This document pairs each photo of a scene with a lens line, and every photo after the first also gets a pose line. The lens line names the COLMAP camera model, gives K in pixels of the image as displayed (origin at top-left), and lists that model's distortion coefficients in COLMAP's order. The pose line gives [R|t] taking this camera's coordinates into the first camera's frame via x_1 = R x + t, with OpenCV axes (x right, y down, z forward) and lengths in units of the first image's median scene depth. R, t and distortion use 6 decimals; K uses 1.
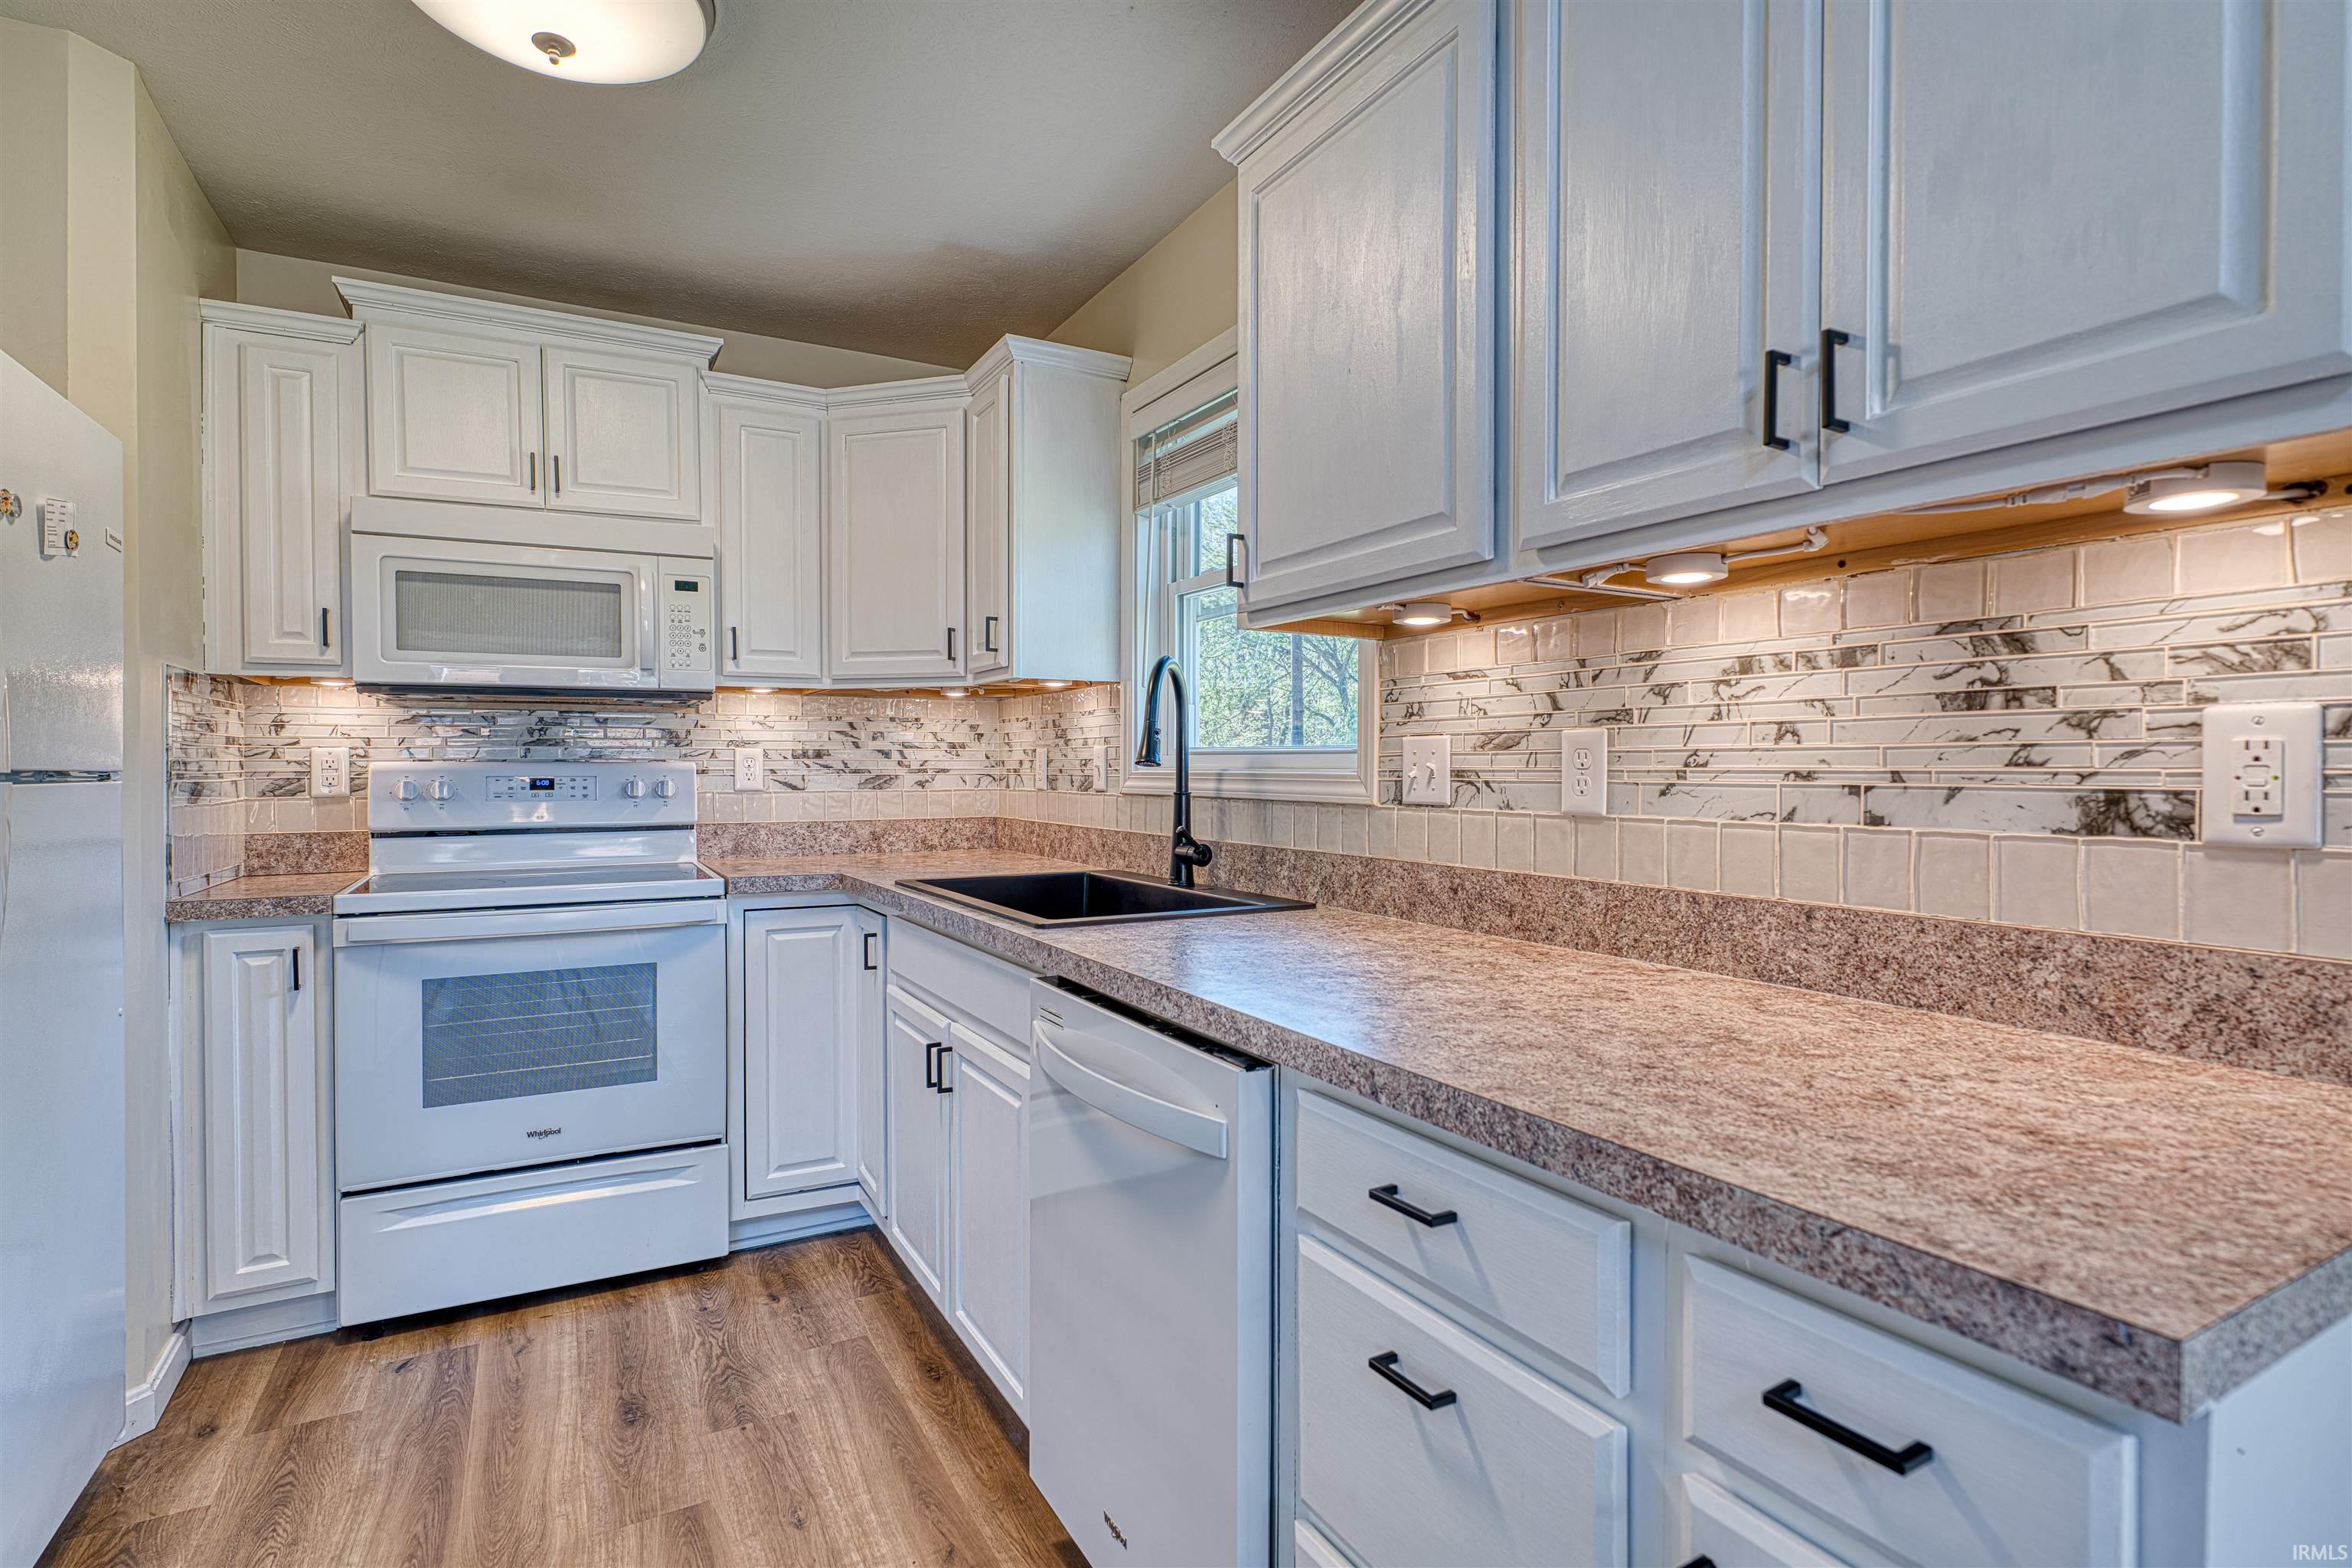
lens RADIAL K [[1145.4, 0, 1179.6], [0, 1145.4, 777.0], [0, 0, 1]] dist [-0.010086, 0.004529]
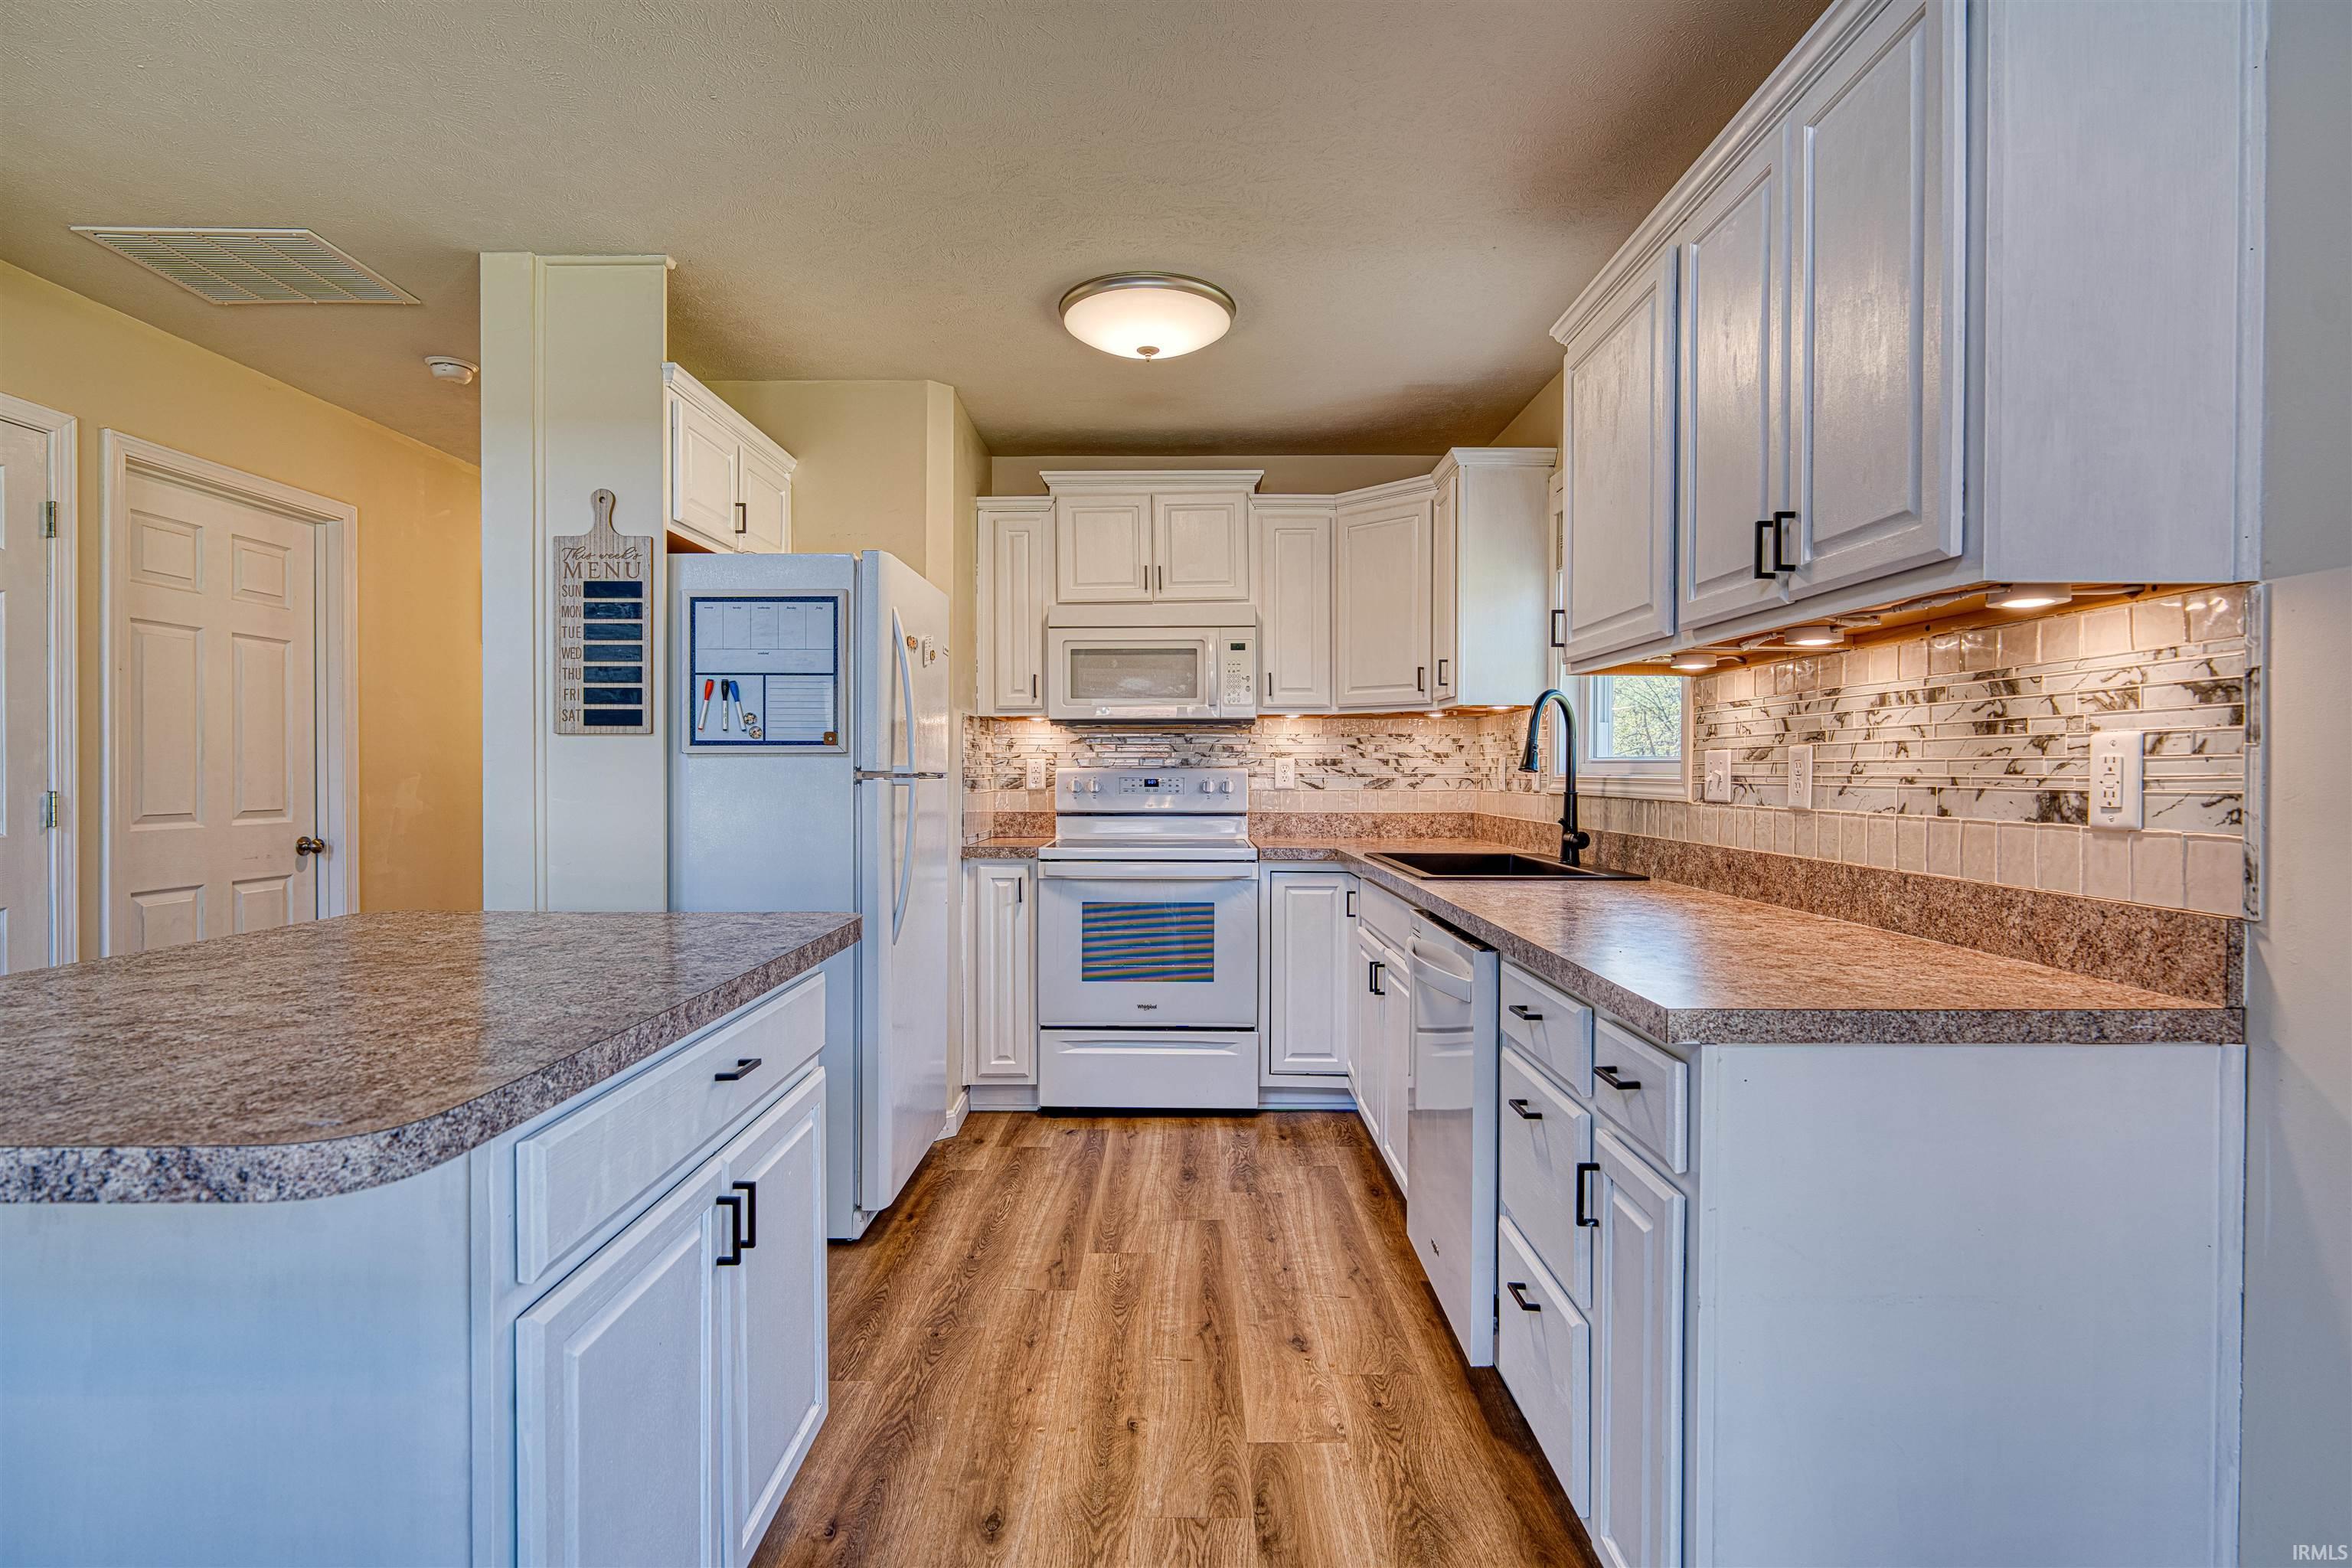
lens RADIAL K [[1145.4, 0, 1177.7], [0, 1145.4, 779.0], [0, 0, 1]] dist [-0.010086, 0.004529]
pose [[0.872482, 0.006060, -0.488609, 0.278540], [-0.007482, 0.999972, -0.000958, 0.003191], [0.488590, 0.004492, 0.872502, -0.397201]]
